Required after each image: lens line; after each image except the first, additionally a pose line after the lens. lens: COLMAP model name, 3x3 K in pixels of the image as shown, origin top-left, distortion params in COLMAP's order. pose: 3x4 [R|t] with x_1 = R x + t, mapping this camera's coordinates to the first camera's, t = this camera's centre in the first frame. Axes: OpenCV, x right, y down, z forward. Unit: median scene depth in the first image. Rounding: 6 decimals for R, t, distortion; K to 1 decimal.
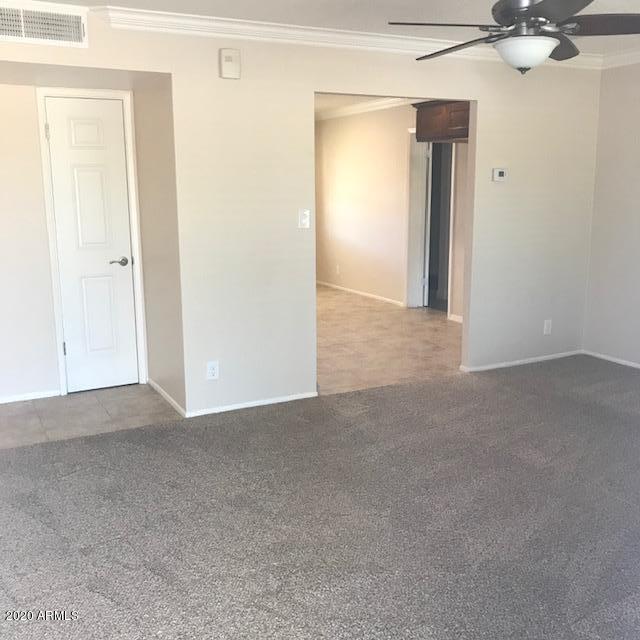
lens RADIAL K [[696.2, 0, 319.7], [0, 696.2, 325.6], [0, 0, 1]] dist [-0.000671, 0.000000]
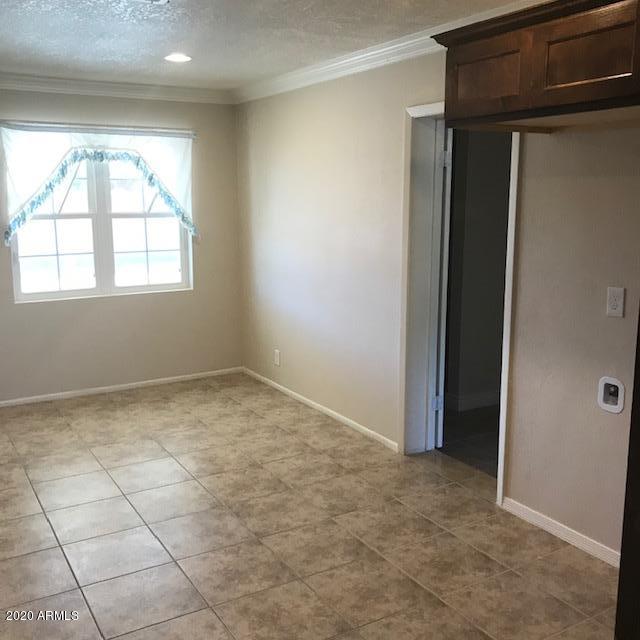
lens RADIAL K [[696.2, 0, 321.5], [0, 696.2, 315.0], [0, 0, 1]] dist [-0.000671, 0.000000]
pose [[0.998076, -0.006098, 0.061700, 0.032351], [0.007677, 0.999648, -0.025380, -0.116550], [-0.061523, 0.025804, 0.997772, 0.486878]]
